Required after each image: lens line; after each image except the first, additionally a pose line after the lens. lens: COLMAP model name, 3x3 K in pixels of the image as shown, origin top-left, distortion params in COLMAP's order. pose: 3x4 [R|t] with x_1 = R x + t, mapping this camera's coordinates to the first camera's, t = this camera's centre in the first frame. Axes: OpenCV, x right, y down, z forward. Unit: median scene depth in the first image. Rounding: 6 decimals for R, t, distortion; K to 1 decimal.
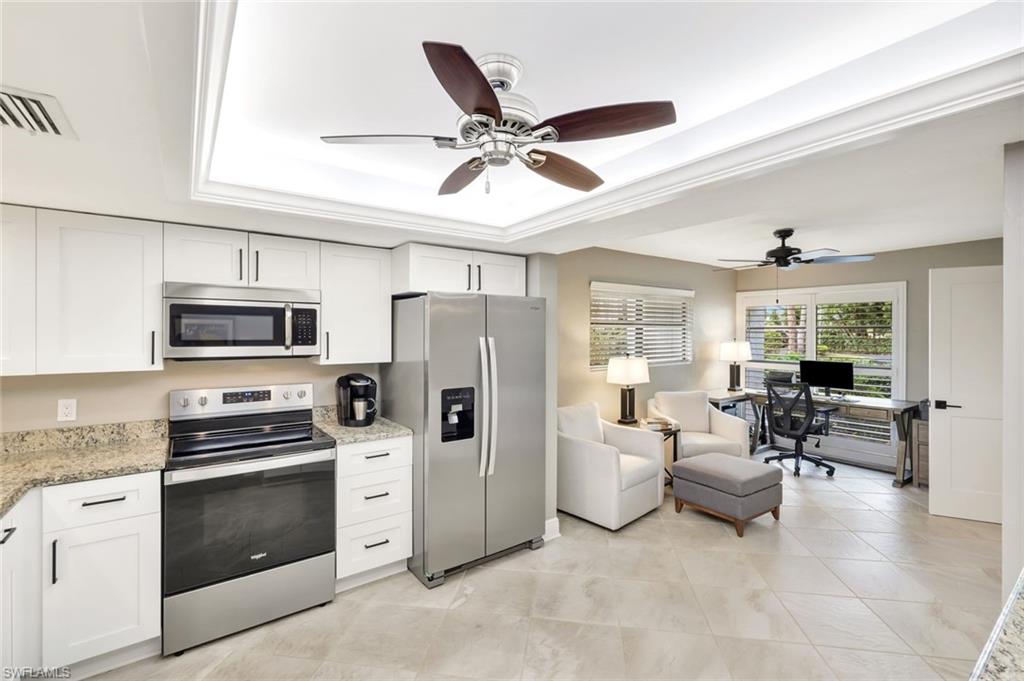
lens RADIAL K [[446.8, 0, 513.6], [0, 446.8, 336.8], [0, 0, 1]] dist [-0.001345, -0.000194]
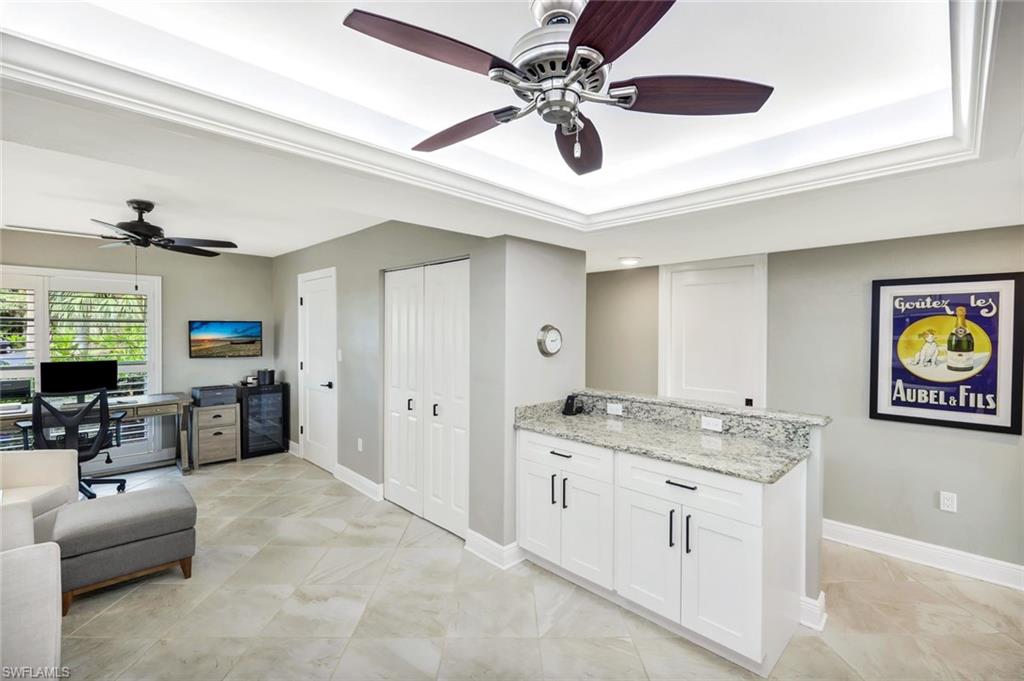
lens RADIAL K [[446.8, 0, 513.6], [0, 446.8, 336.8], [0, 0, 1]] dist [-0.001345, -0.000194]
pose [[-0.163787, -0.015247, 0.986378, -0.270329], [0.002527, 0.999871, 0.015875, -0.001239], [-0.986492, 0.005092, -0.163728, 0.387105]]
